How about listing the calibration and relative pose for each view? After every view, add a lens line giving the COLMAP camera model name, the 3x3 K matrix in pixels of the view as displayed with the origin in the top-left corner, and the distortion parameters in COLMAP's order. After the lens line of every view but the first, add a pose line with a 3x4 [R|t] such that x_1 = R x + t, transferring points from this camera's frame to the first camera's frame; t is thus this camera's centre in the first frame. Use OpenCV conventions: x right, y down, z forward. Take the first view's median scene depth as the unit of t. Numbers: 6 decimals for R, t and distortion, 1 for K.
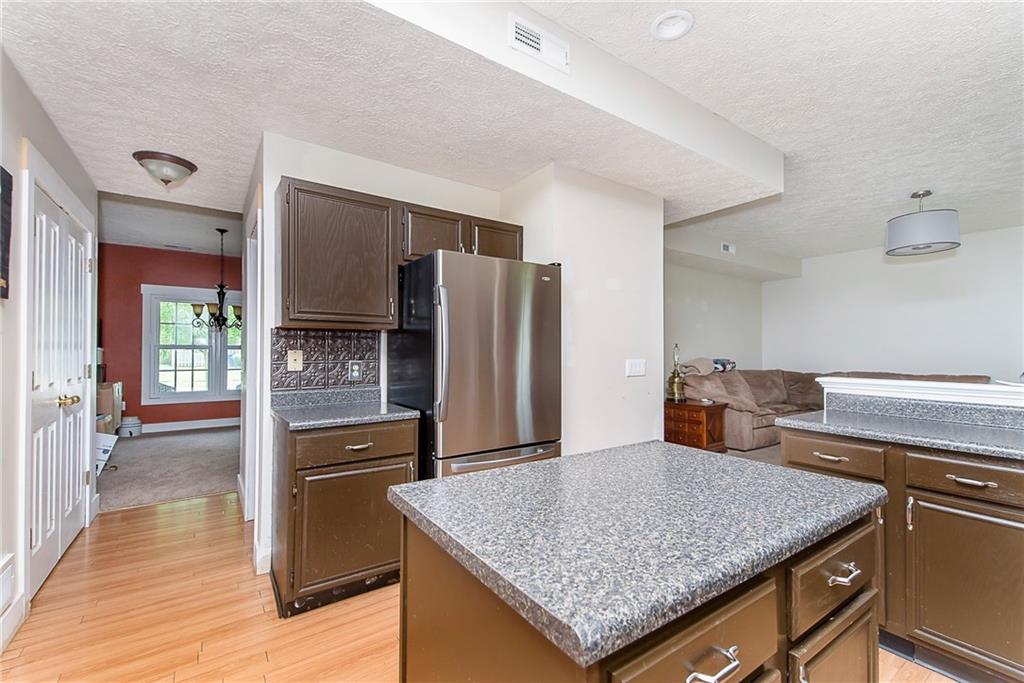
lens RADIAL K [[436.8, 0, 493.6], [0, 436.8, 344.7], [0, 0, 1]] dist [0.028736, -0.005799]
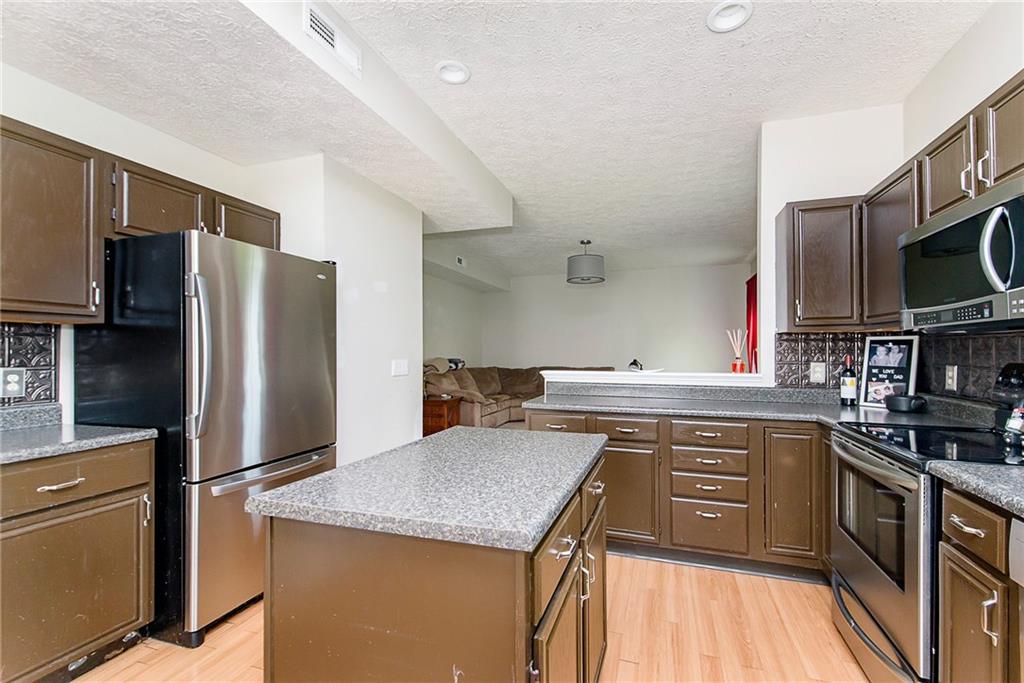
lens RADIAL K [[436.8, 0, 519.2], [0, 436.8, 349.3], [0, 0, 1]] dist [0.028736, -0.005799]
pose [[0.806742, -0.000766, 0.590903, -0.104621], [-0.004197, 0.999967, 0.007026, -0.001040], [-0.590889, -0.008148, 0.806712, -0.032787]]
